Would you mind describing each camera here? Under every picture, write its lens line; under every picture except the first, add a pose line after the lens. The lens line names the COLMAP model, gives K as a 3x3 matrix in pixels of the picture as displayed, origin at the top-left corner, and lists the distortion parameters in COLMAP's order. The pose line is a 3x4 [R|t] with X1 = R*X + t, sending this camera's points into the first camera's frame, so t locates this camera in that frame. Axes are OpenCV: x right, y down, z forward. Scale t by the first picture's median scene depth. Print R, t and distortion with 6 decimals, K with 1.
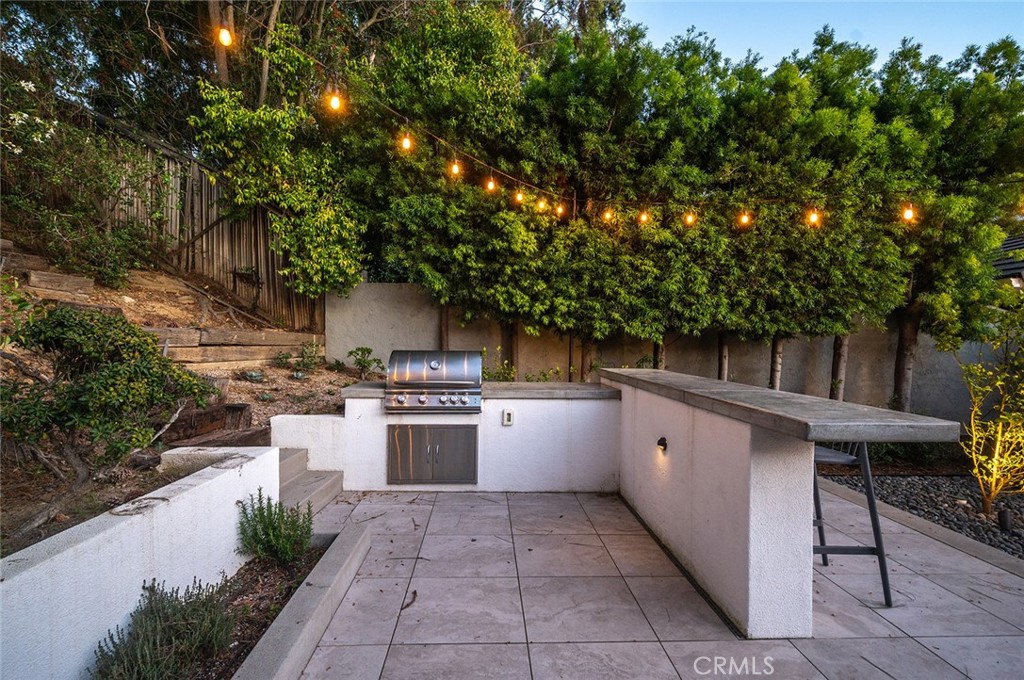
lens RADIAL K [[466.6, 0, 510.1], [0, 466.6, 339.5], [0, 0, 1]] dist [-0.000880, -0.000159]
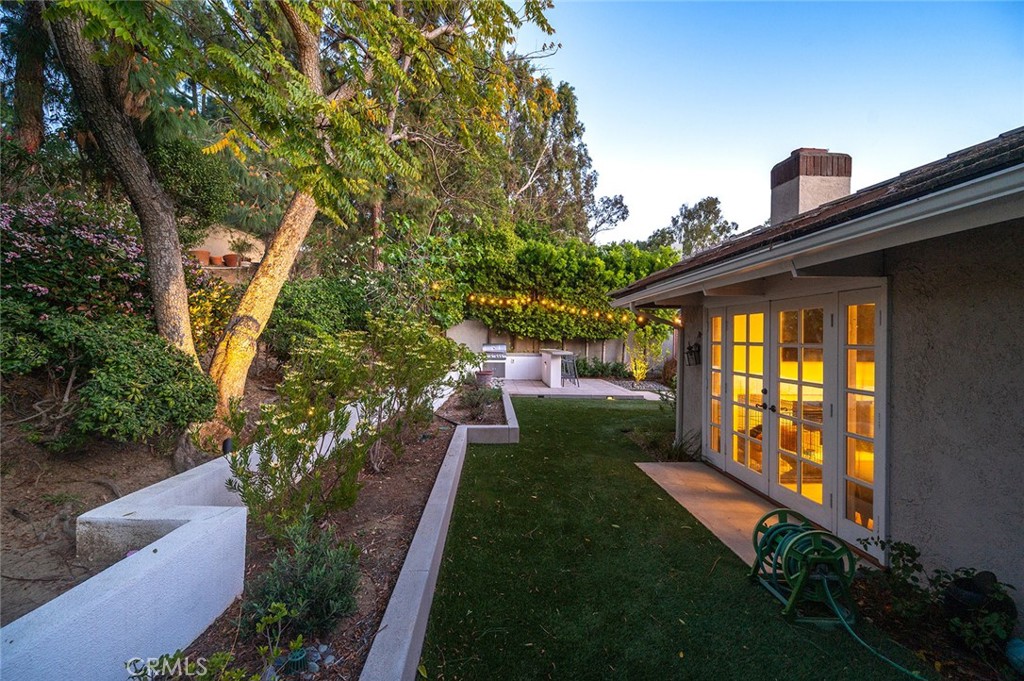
lens RADIAL K [[412.6, 0, 511.2], [0, 412.6, 337.7], [0, 0, 1]] dist [-0.000039, 0.000000]
pose [[0.999982, -0.003734, -0.004670, -0.001166], [0.003746, 0.999990, 0.002587, -0.026558], [0.004661, -0.002605, 0.999986, -1.784758]]
